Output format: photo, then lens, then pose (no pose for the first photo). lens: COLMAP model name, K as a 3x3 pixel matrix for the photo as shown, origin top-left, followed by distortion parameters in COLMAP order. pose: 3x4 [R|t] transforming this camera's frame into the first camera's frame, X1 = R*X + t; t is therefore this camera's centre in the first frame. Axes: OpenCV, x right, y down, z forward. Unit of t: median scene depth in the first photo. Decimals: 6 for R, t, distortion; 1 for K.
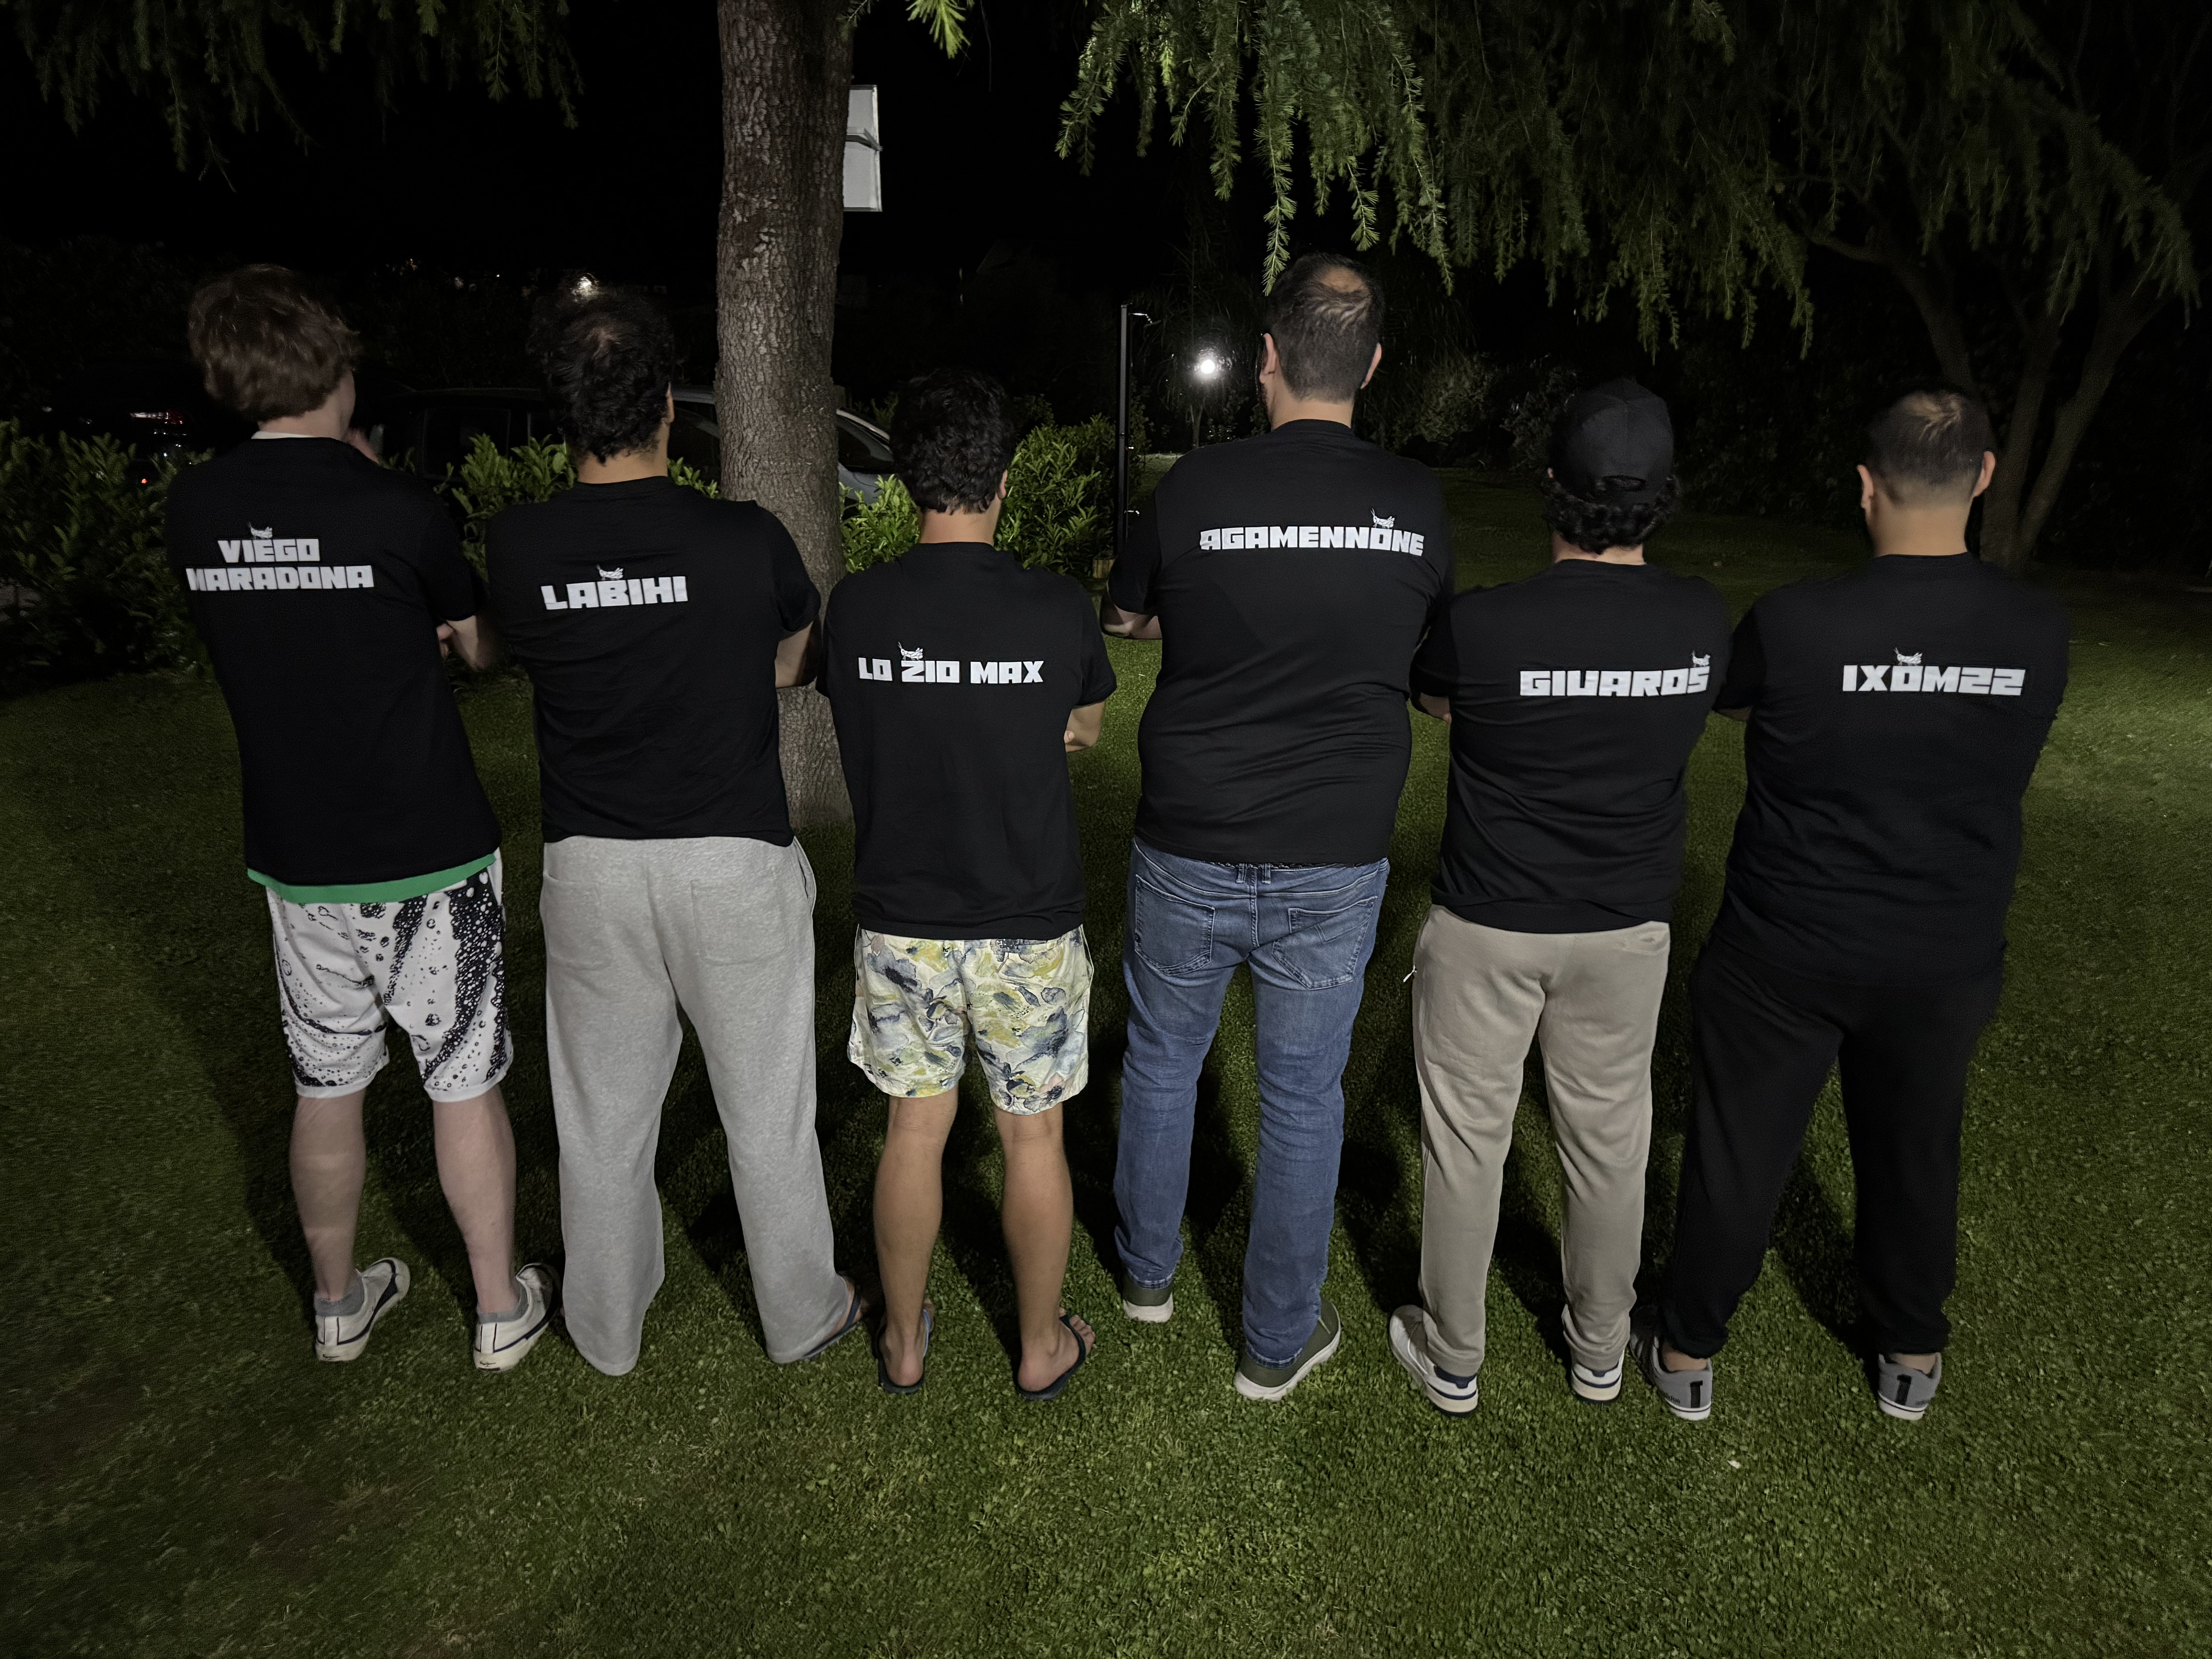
lens RADIAL K [[1542.6, 0, 1106.0], [0, 1542.6, 829.5], [0, 0, 1]] dist [-0.006039, -0.000113]
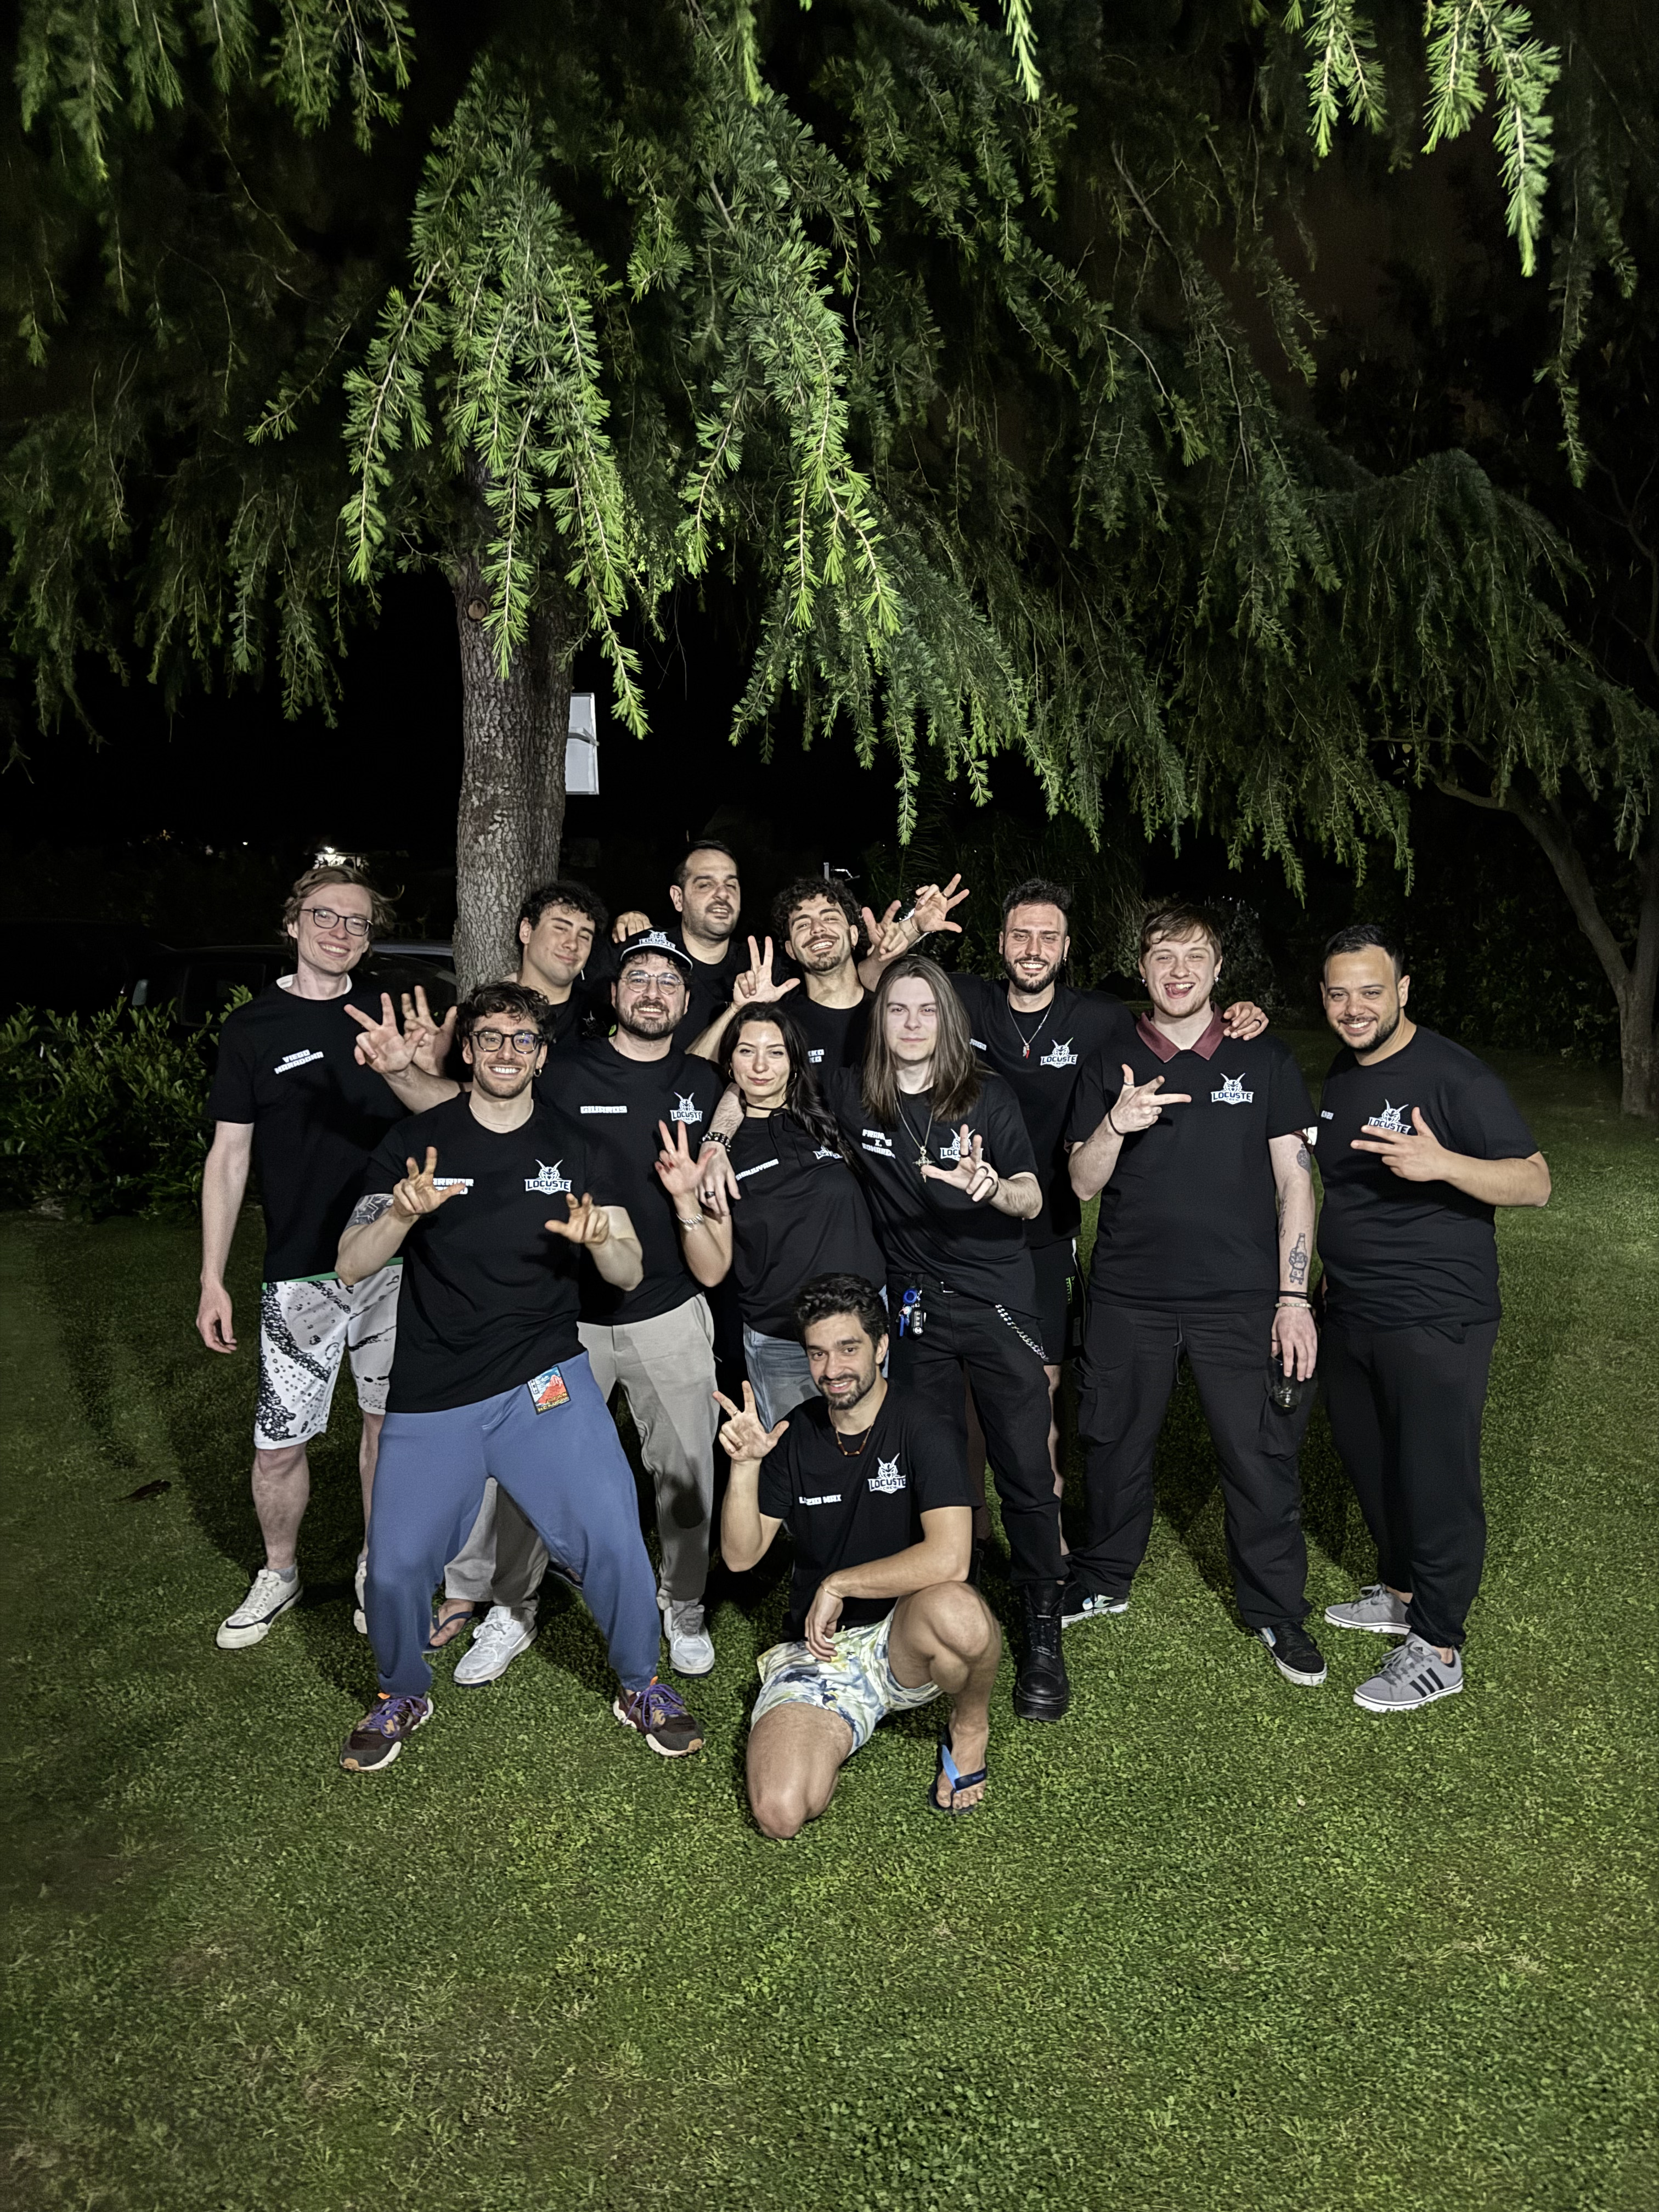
lens RADIAL K [[1514.6, 0, 830.4], [0, 1514.6, 1113.4], [0, 0, 1]] dist [0.064521, -0.078972]
pose [[0.999782, -0.020889, 0.000363, 0.057430], [0.020670, 0.986474, -0.162609, 0.070910], [0.003039, 0.162581, 0.986691, -0.230660]]
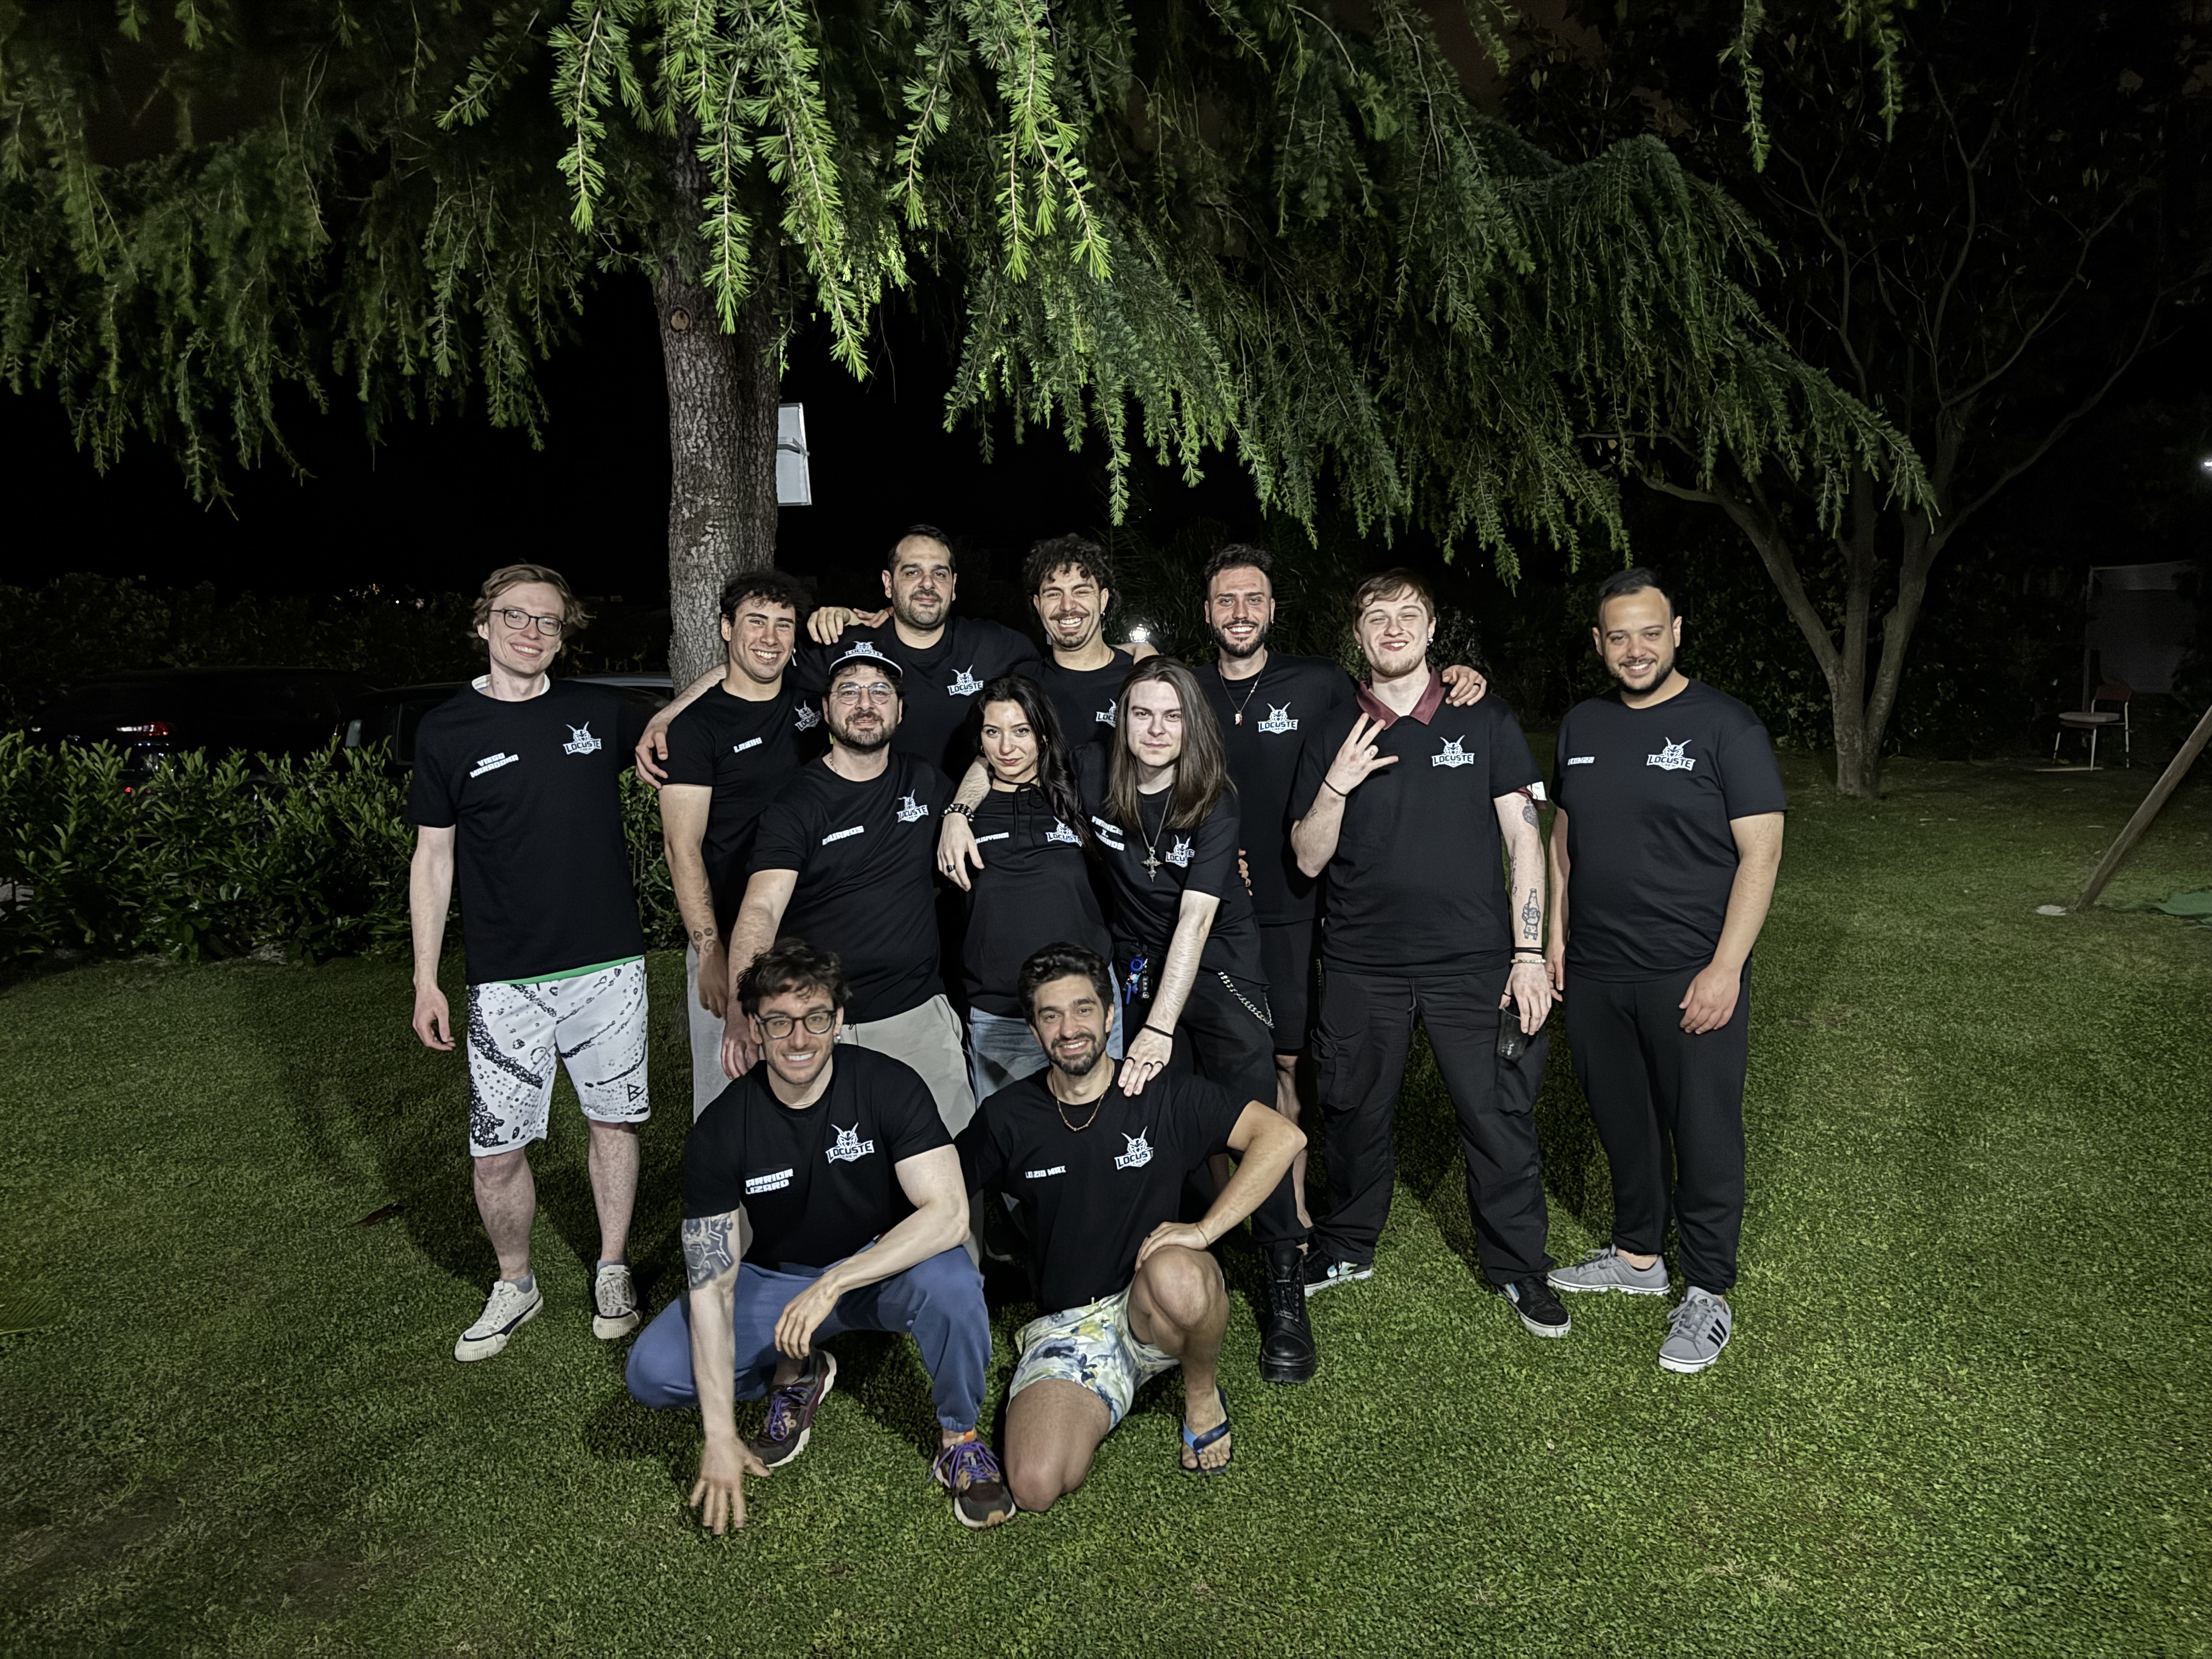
lens RADIAL K [[1520.8, 0, 1106.0], [0, 1520.8, 829.5], [0, 0, 1]] dist [0.041416, -0.048717]
pose [[0.997521, -0.063403, 0.030512, 0.059283], [0.067670, 0.983271, -0.169115, 0.115015], [-0.019279, 0.170760, 0.985124, -0.224654]]
